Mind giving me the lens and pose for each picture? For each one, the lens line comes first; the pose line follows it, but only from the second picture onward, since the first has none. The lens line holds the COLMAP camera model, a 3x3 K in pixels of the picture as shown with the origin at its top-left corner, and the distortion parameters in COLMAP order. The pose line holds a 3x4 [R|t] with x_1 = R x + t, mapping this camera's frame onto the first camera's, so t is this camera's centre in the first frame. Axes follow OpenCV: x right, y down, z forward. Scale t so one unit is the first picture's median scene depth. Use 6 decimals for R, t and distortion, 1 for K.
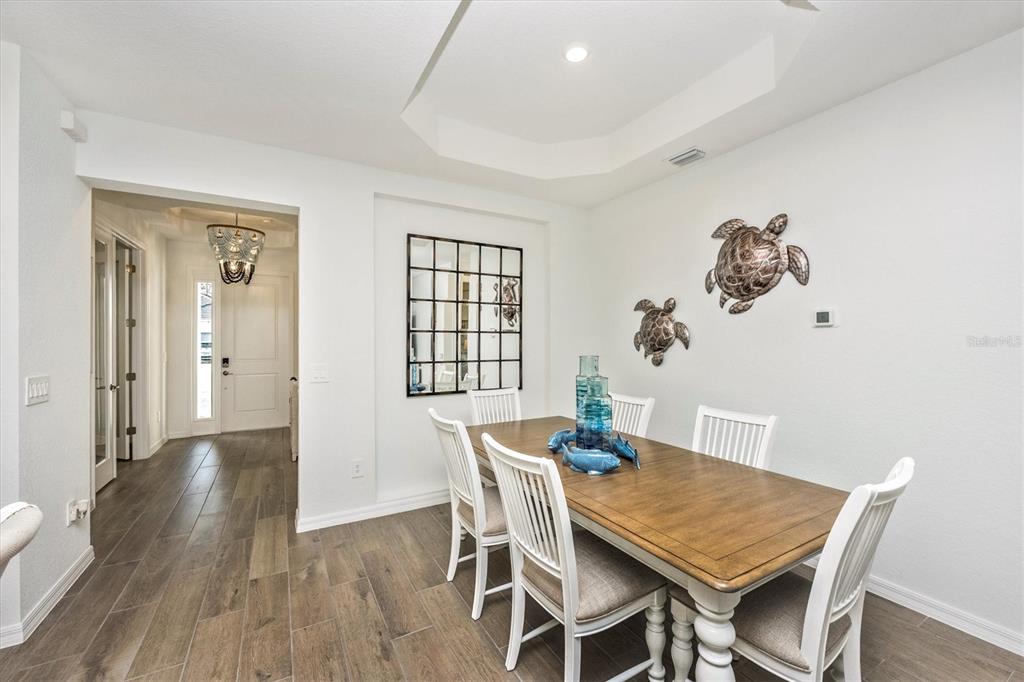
lens RADIAL K [[412.0, 0, 512.9], [0, 412.0, 337.5], [0, 0, 1]] dist [-0.002526, -0.000237]
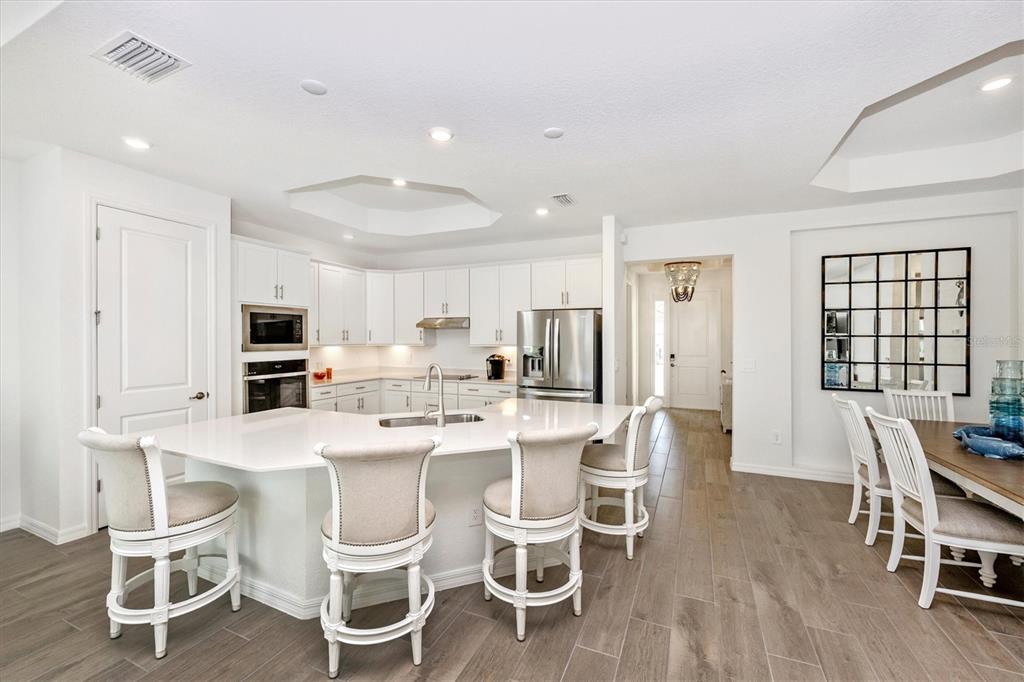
lens RADIAL K [[412.0, 0, 512.9], [0, 412.0, 337.5], [0, 0, 1]] dist [-0.002526, -0.000237]
pose [[0.593172, -0.000352, -0.805076, 0.184346], [-0.000441, 1.000000, -0.000762, -0.009721], [0.805076, 0.000807, 0.593171, -0.466966]]
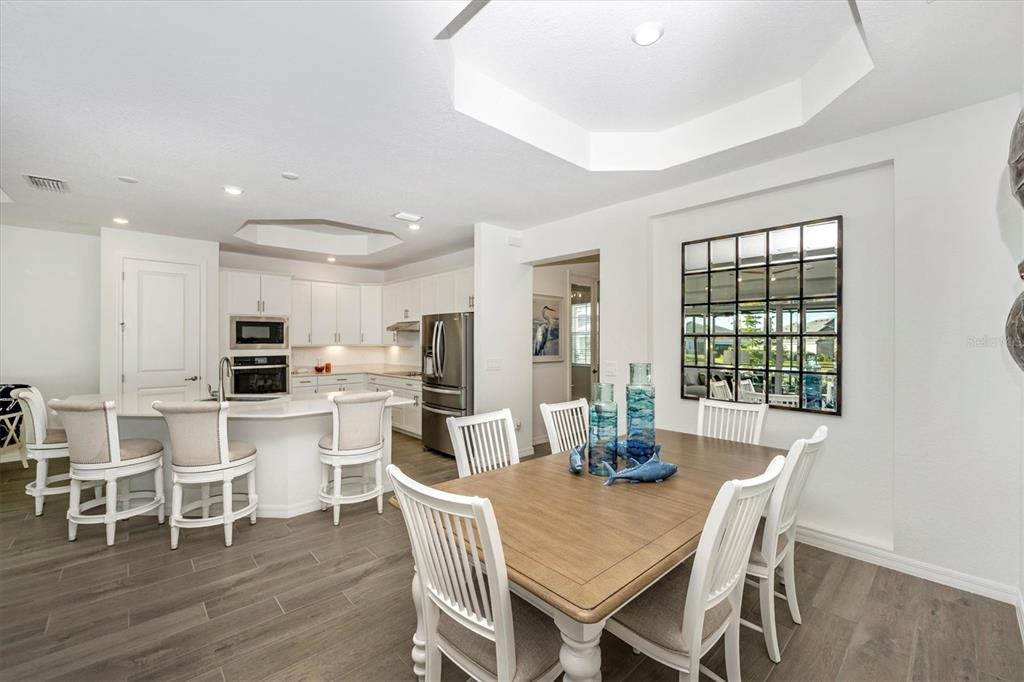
lens RADIAL K [[418.1, 0, 512.4], [0, 418.1, 336.6], [0, 0, 1]] dist [-0.001586, -0.000180]
pose [[0.227124, -0.009872, -0.973816, 0.686121], [0.000280, 0.999949, -0.010072, -0.002891], [0.973866, 0.002015, 0.227115, 0.339230]]
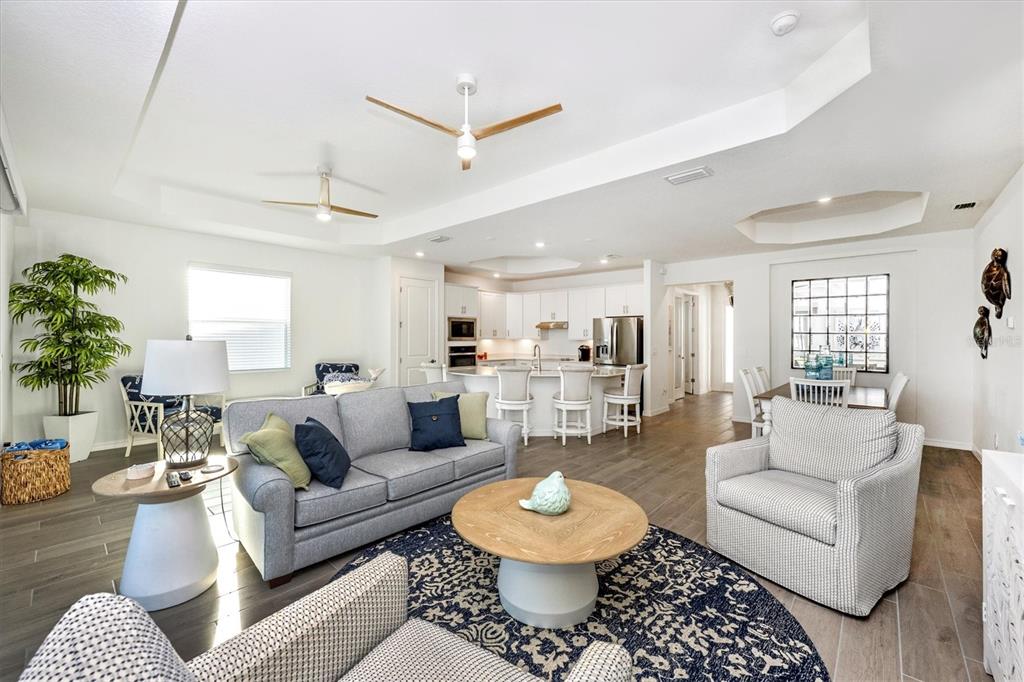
lens RADIAL K [[409.8, 0, 509.2], [0, 409.8, 331.7], [0, 0, 1]] dist [-0.010727, -0.000262]
pose [[0.303760, -0.010463, -0.952691, 1.112346], [-0.004584, 0.999912, -0.012443, 0.005927], [0.952738, 0.008147, 0.303685, -0.773298]]
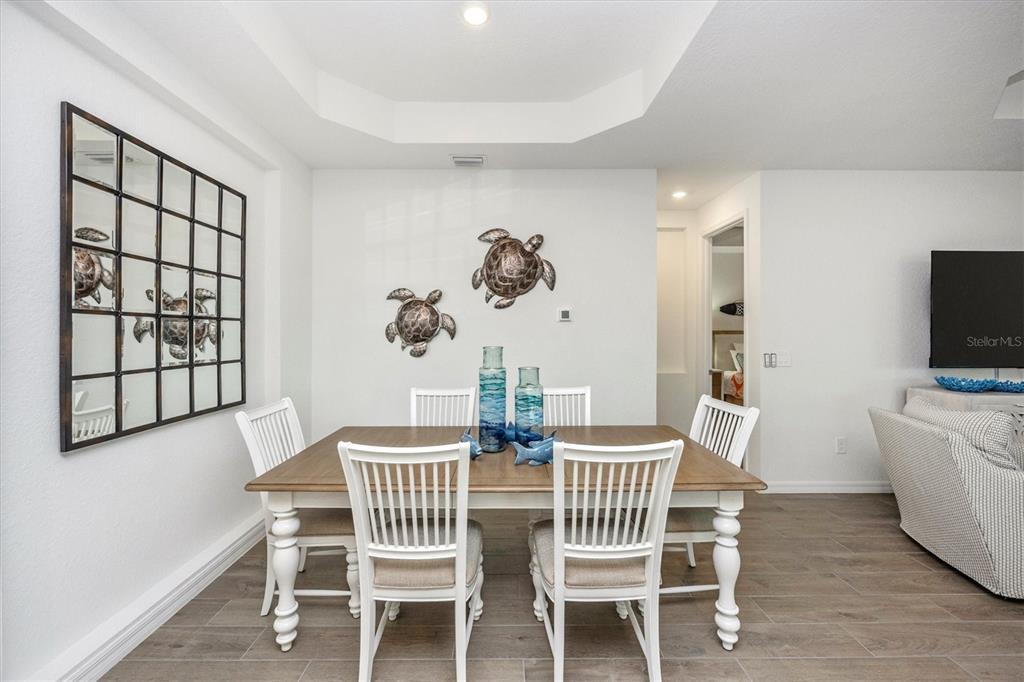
lens RADIAL K [[409.8, 0, 509.2], [0, 409.8, 331.7], [0, 0, 1]] dist [-0.010727, -0.000262]
pose [[0.491880, 0.000314, 0.870663, -0.407965], [-0.002730, 0.999996, 0.001182, 0.006400], [-0.870659, -0.002958, 0.491879, 0.338735]]
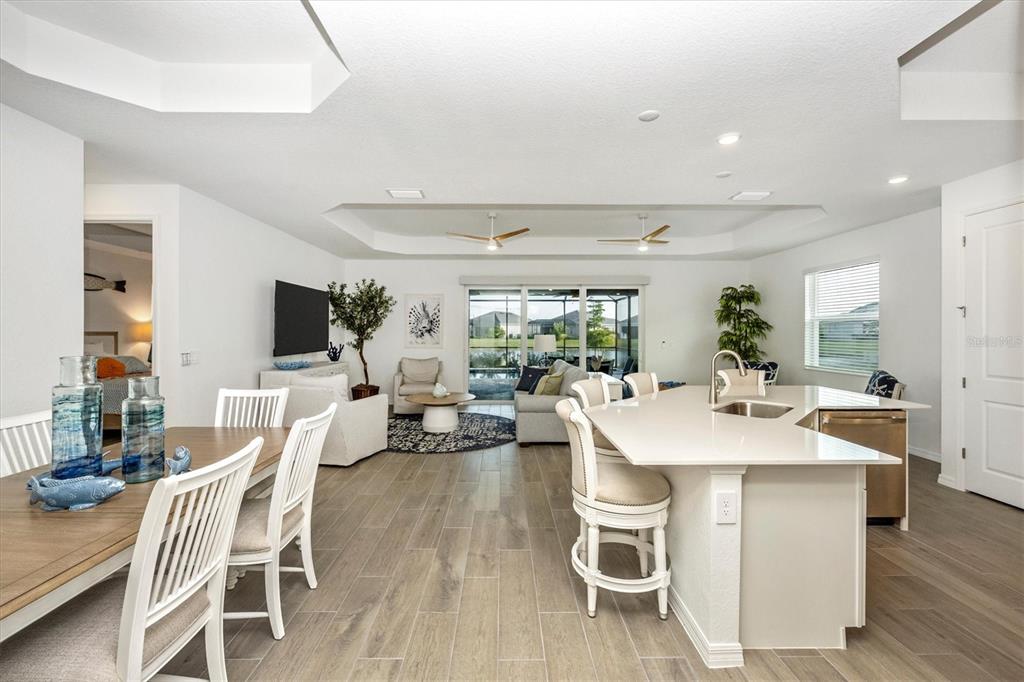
lens RADIAL K [[412.0, 0, 512.9], [0, 412.0, 337.5], [0, 0, 1]] dist [-0.002526, -0.000237]
pose [[-0.882168, -0.007860, 0.470869, -0.526168], [-0.001795, 0.999910, 0.013329, 0.000237], [-0.470931, 0.010913, -0.882102, 0.829143]]
